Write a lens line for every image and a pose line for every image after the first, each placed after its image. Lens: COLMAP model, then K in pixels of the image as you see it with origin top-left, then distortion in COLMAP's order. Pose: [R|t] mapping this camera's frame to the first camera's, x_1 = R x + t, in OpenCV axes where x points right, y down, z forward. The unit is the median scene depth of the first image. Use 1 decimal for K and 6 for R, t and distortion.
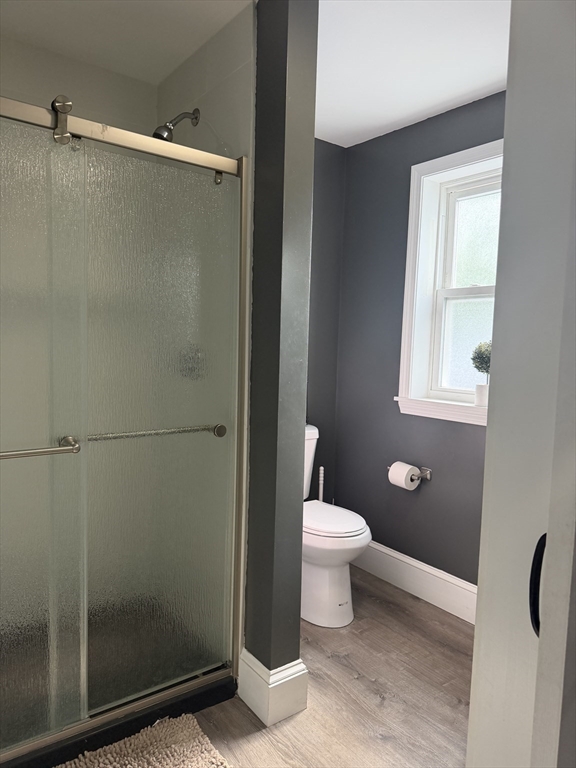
lens RADIAL K [[528.6, 0, 283.2], [0, 528.6, 387.9], [0, 0, 1]] dist [0.014986, -0.011406]
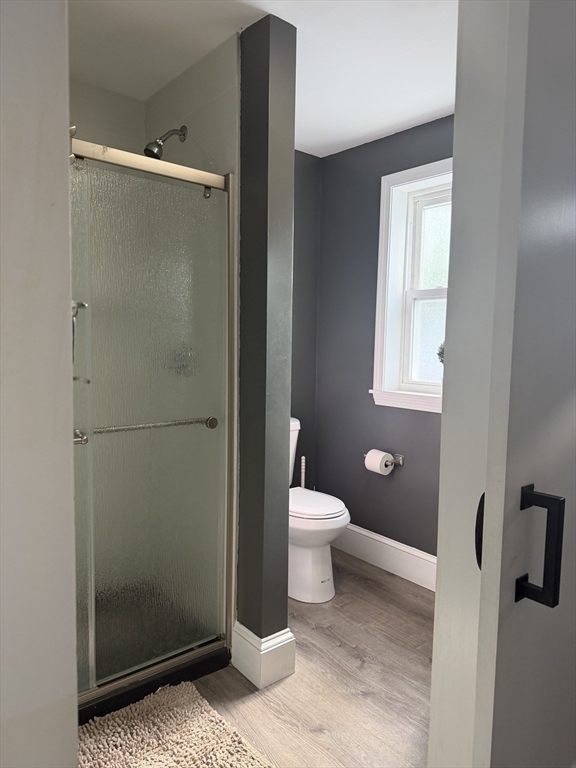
lens RADIAL K [[528.6, 0, 290.7], [0, 528.6, 381.6], [0, 0, 1]] dist [0.014986, -0.011406]
pose [[0.998132, -0.014761, 0.059276, -0.020754], [0.014997, 0.999881, -0.003546, 0.002315], [-0.059217, 0.004429, 0.998235, -0.104658]]
